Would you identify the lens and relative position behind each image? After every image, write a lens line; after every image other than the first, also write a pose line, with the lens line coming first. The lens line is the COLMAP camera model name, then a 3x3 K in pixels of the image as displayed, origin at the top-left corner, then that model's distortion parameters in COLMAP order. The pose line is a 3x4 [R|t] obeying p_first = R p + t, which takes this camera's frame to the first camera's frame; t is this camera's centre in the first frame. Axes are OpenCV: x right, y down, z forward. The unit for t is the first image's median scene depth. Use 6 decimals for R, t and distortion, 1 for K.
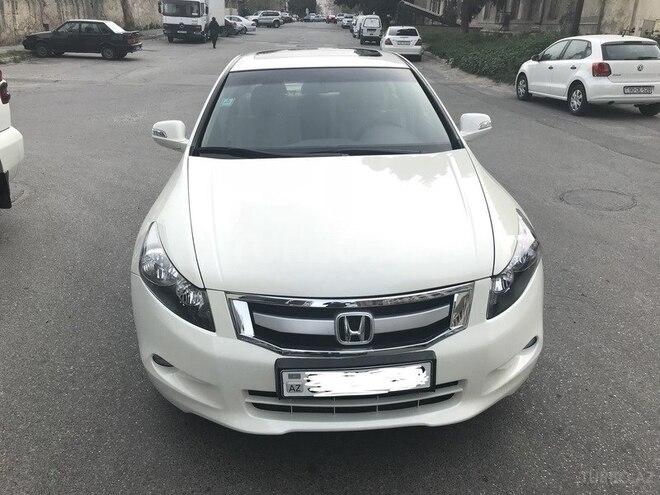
lens RADIAL K [[530.8, 0, 330.0], [0, 530.8, 247.5], [0, 0, 1]] dist [0.058468, -0.092363]
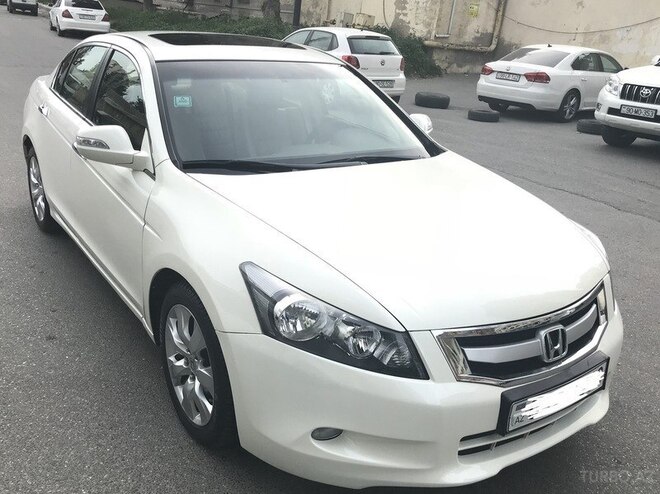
lens RADIAL K [[608.2, 0, 386.4], [0, 608.2, 244.5], [0, 0, 1]] dist [-0.011254, -0.012197]
pose [[0.849464, -0.108688, 0.516330, -0.463843], [0.117850, 0.992916, 0.015124, -0.048899], [-0.514317, 0.048002, 0.856256, 0.117443]]
